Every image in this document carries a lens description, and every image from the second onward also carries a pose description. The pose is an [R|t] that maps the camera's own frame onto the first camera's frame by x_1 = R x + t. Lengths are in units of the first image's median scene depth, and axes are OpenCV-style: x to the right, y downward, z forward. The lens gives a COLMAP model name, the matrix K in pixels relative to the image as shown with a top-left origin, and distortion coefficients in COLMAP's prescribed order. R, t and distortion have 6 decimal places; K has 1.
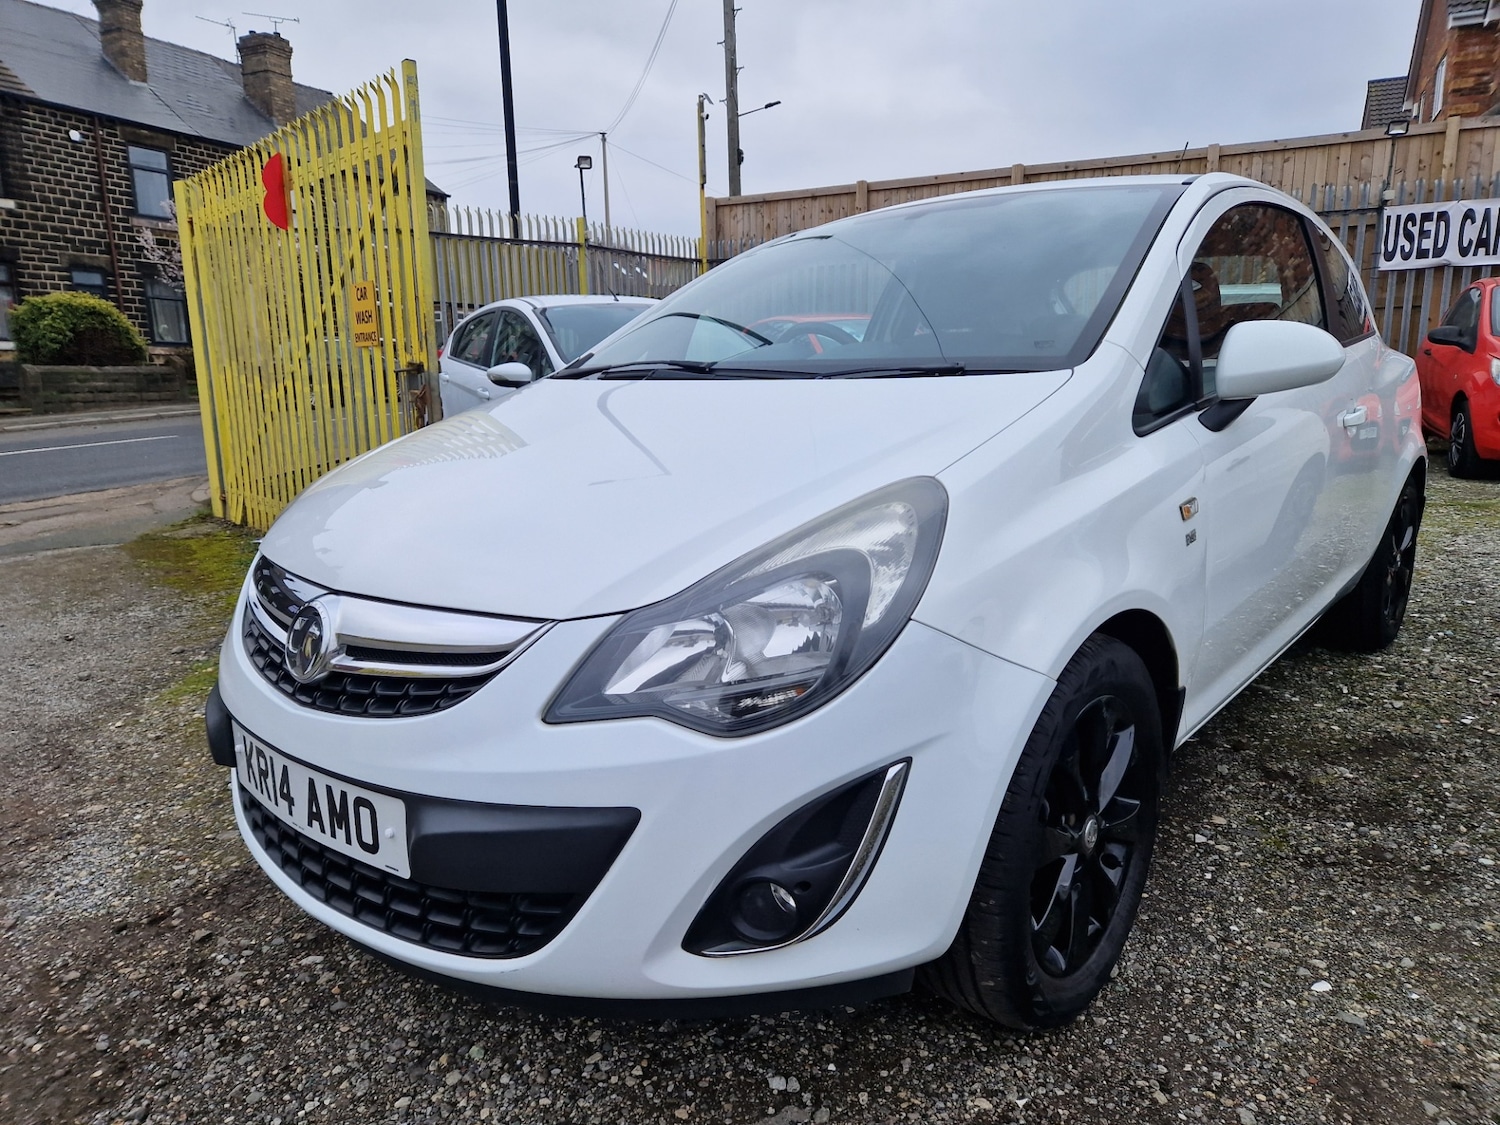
lens RADIAL K [[941.5, 0, 734.4], [0, 941.5, 579.1], [0, 0, 1]] dist [0.071312, -0.056904]
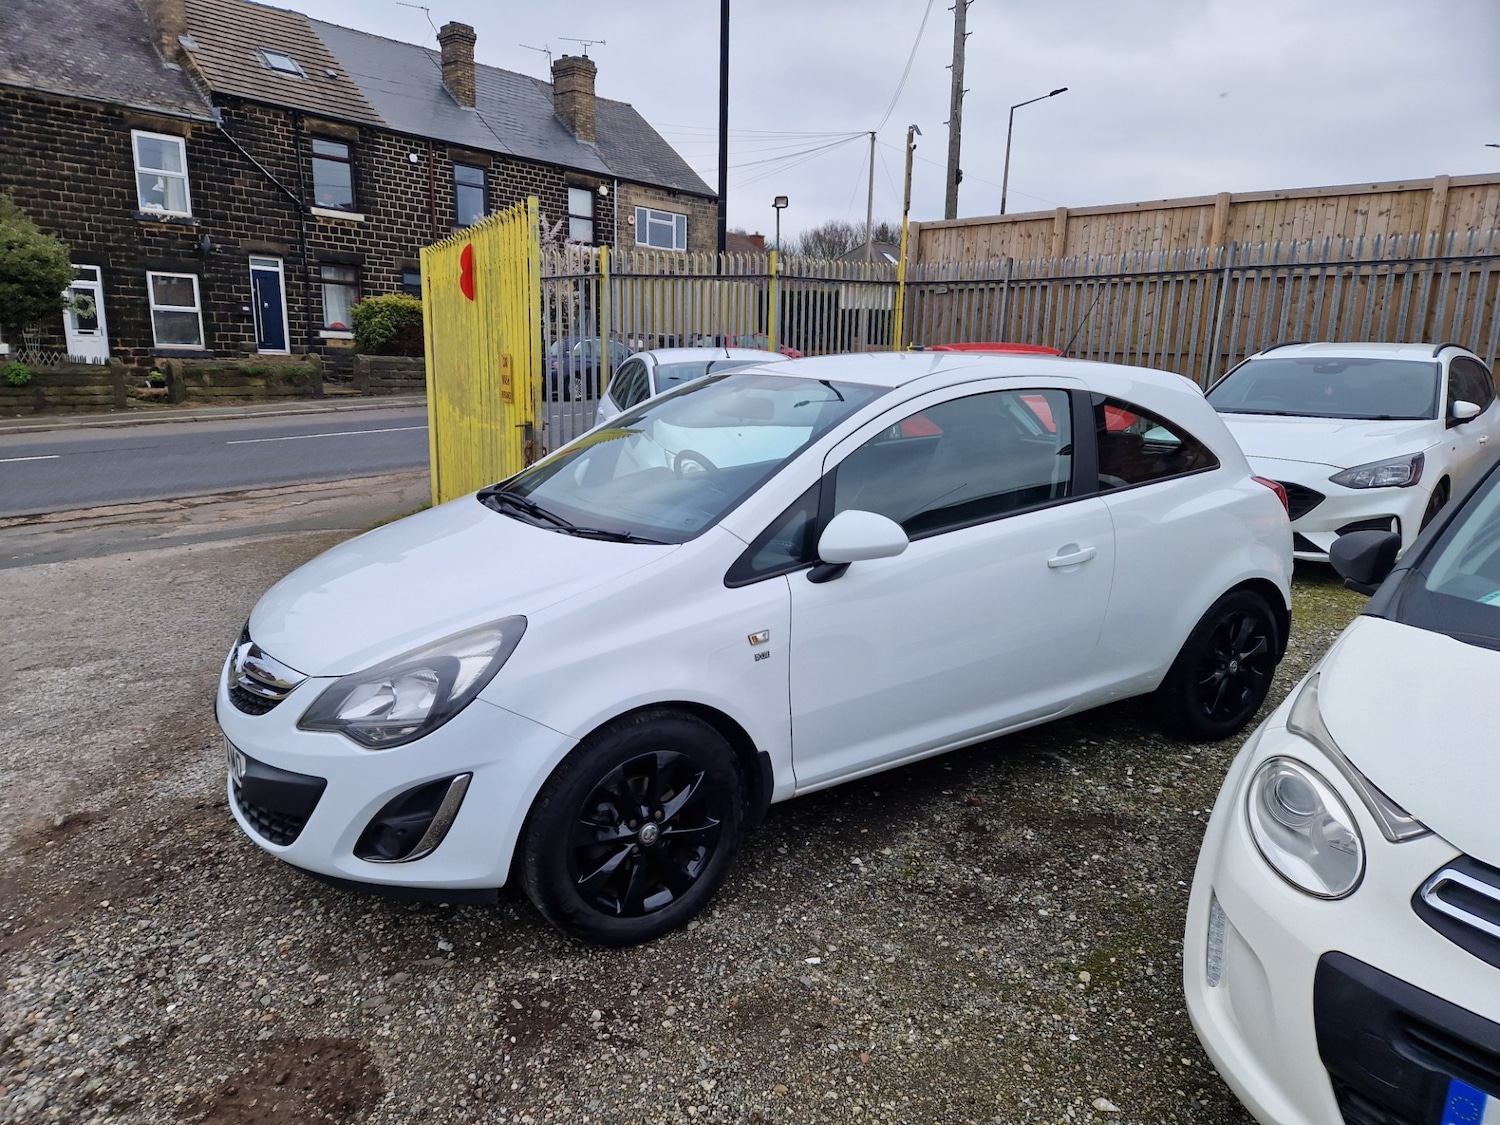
lens RADIAL K [[921.3, 0, 729.3], [0, 921.3, 579.1], [0, 0, 1]] dist [0.070409, -0.053917]
pose [[0.962791, 0.091037, -0.254453, 0.393265], [-0.087518, 0.995846, 0.025141, -0.098900], [0.255685, -0.001936, 0.966758, -0.223159]]
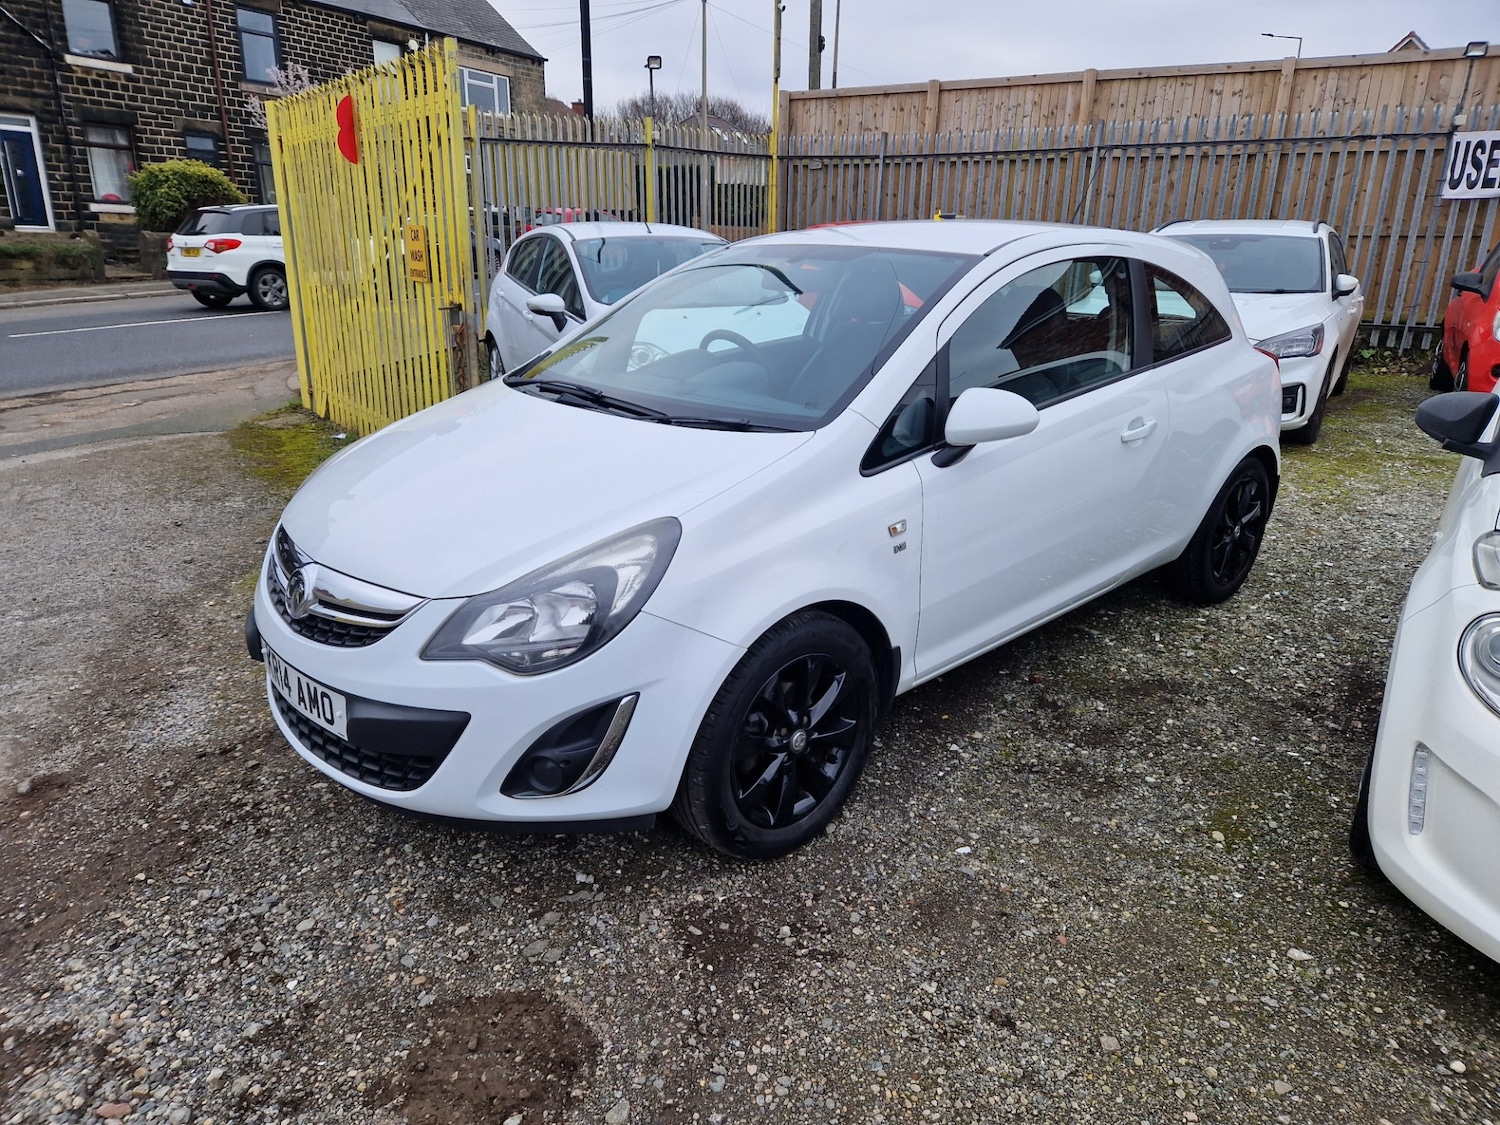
lens RADIAL K [[925.0, 0, 743.2], [0, 925.0, 561.0], [0, 0, 1]] dist [0.075420, -0.061001]
pose [[0.995679, 0.057190, -0.073165, 0.170821], [-0.048925, 0.992710, 0.110151, -0.082287], [0.078931, -0.106095, 0.991218, -0.207989]]
